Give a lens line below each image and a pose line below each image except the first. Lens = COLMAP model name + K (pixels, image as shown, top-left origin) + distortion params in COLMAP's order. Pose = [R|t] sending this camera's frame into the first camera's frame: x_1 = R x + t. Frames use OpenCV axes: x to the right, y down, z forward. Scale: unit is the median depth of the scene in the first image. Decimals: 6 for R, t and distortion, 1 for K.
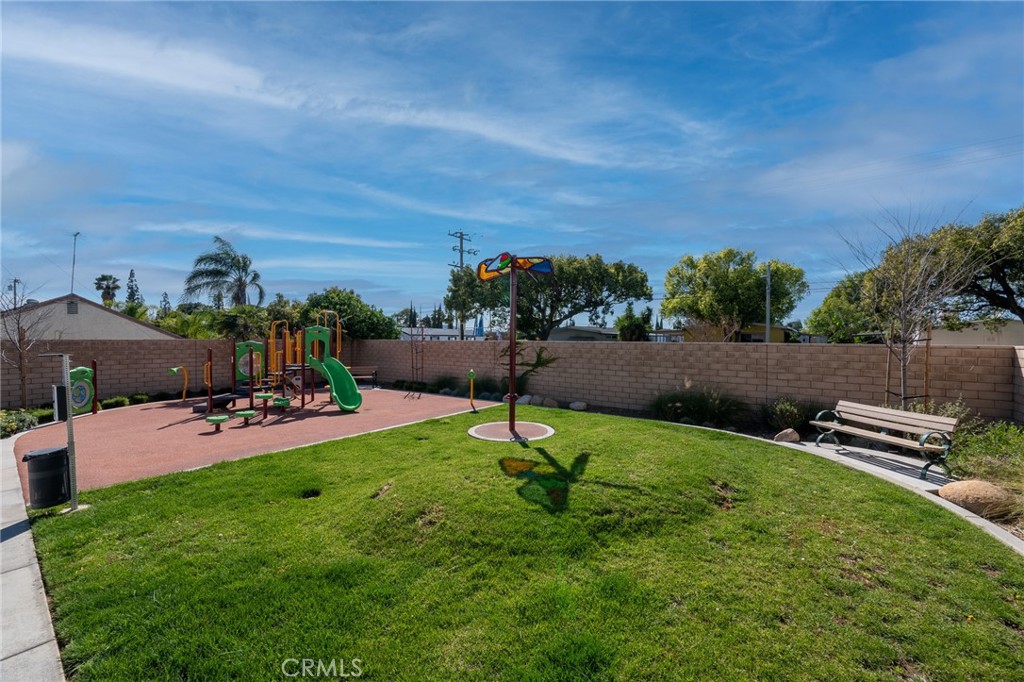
lens RADIAL K [[399.8, 0, 520.2], [0, 399.8, 339.7], [0, 0, 1]] dist [-0.003723, 0.000711]
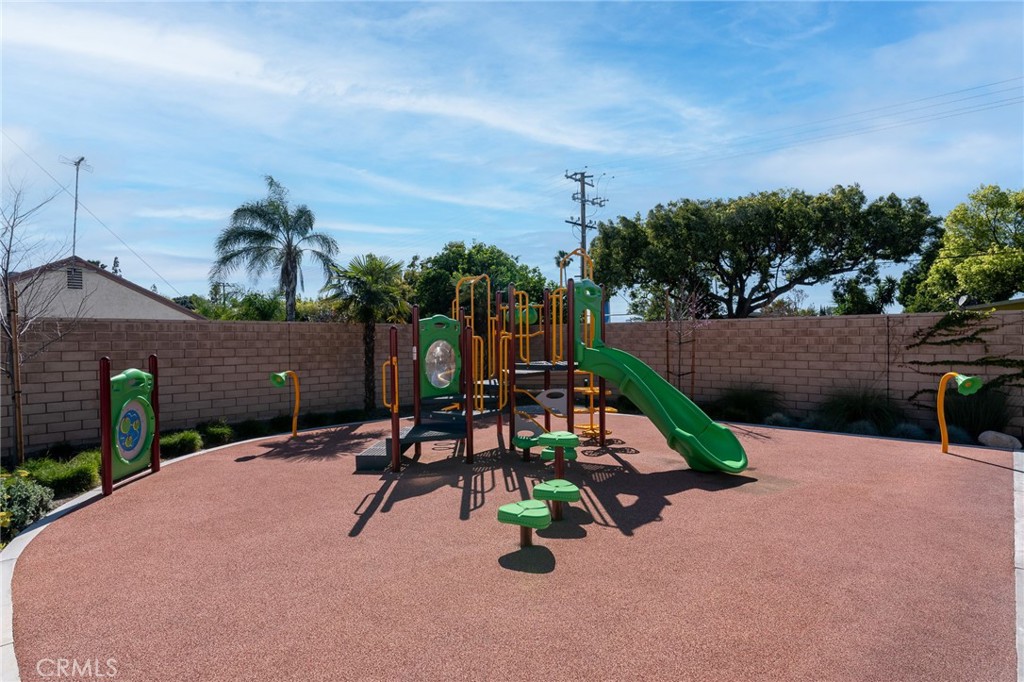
lens RADIAL K [[514.3, 0, 513.1], [0, 514.3, 340.5], [0, 0, 1]] dist [0.010512, -0.000883]
pose [[0.993551, -0.011204, -0.112829, -0.460435], [0.011155, 0.999937, -0.001066, 0.031412], [0.112834, -0.000200, 0.993614, 0.354683]]
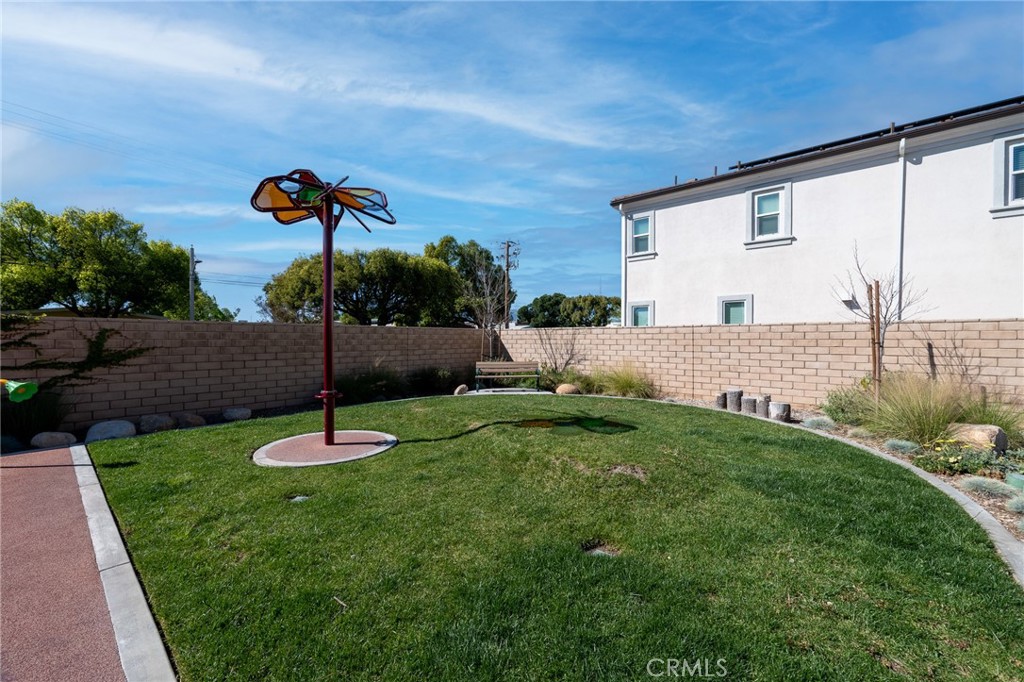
lens RADIAL K [[399.8, 0, 519.2], [0, 399.8, 344.2], [0, 0, 1]] dist [-0.003723, 0.000711]
pose [[0.044964, -0.017277, 0.998839, -0.433243], [0.004155, 0.999845, 0.017108, 0.030523], [-0.998980, 0.003381, 0.045029, 0.414587]]
